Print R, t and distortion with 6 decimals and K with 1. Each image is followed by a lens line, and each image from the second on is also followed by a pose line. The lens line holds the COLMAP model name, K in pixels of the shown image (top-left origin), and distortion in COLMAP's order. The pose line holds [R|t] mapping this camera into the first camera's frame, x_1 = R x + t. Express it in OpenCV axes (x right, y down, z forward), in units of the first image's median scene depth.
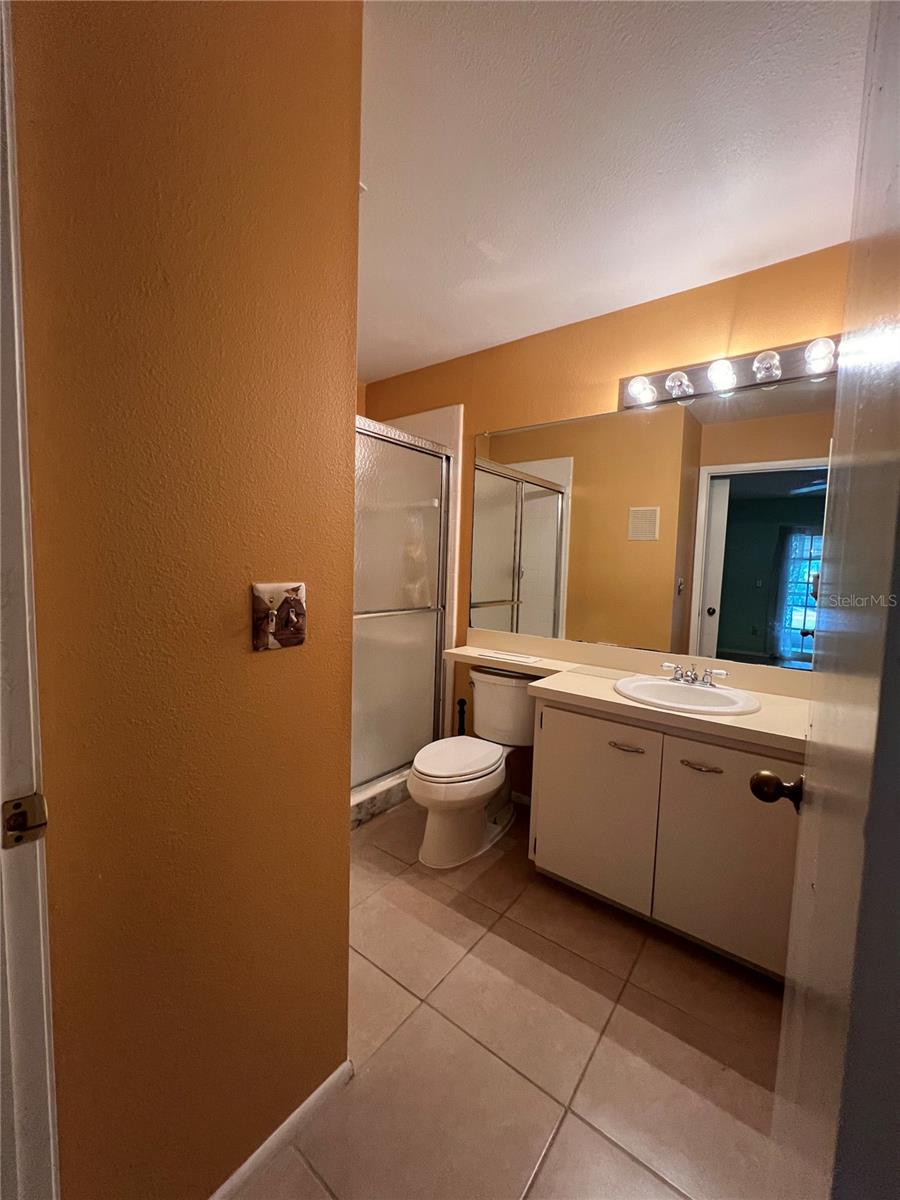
lens RADIAL K [[481.5, 0, 448.2], [0, 481.5, 600.4], [0, 0, 1]] dist [-0.002678, 0.000678]
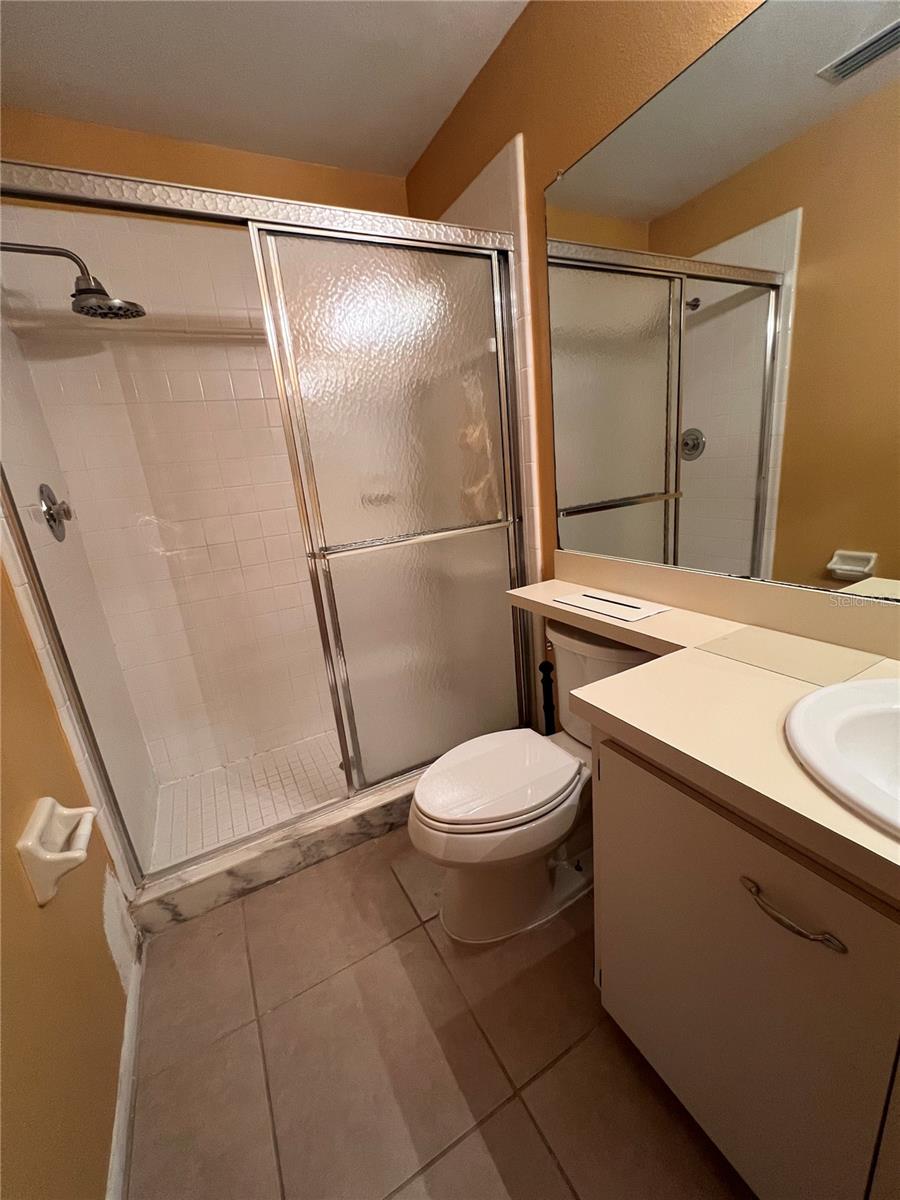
lens RADIAL K [[478.9, 0, 450.0], [0, 478.9, 600.0], [0, 0, 1]] dist [-0.001368, -0.000075]
pose [[0.906183, -0.005443, -0.422850, 0.177598], [0.093944, 0.977523, 0.188743, -0.009207], [0.412318, -0.210760, 0.886326, 0.381201]]
